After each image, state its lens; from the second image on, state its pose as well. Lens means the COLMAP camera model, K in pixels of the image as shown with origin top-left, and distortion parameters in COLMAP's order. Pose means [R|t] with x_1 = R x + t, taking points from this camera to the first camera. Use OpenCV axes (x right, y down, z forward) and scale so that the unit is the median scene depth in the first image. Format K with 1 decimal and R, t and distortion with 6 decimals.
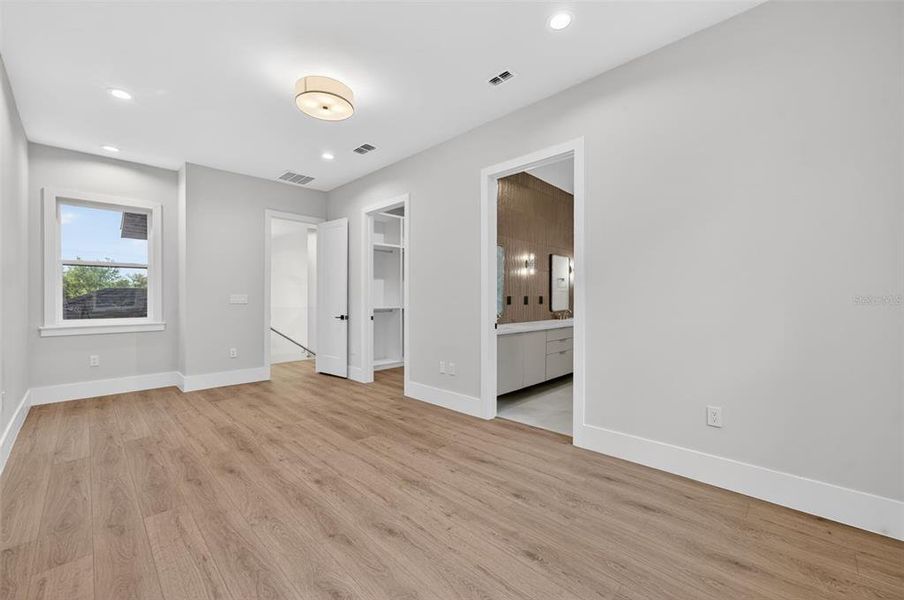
lens RADIAL K [[358.7, 0, 449.3], [0, 358.7, 301.6], [0, 0, 1]] dist [0.000620, 0.006210]
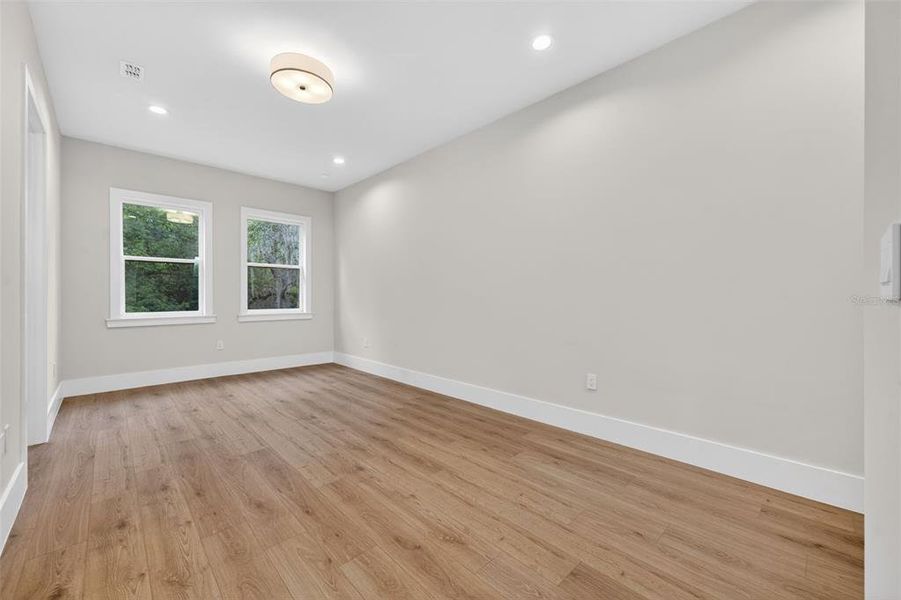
lens RADIAL K [[357.5, 0, 447.8], [0, 357.5, 301.6], [0, 0, 1]] dist [0.000620, 0.006210]
pose [[-0.999507, 0.000559, 0.031402, -0.727244], [0.000997, 0.999902, 0.013945, 0.009895], [-0.031391, 0.013970, -0.999410, 1.843812]]
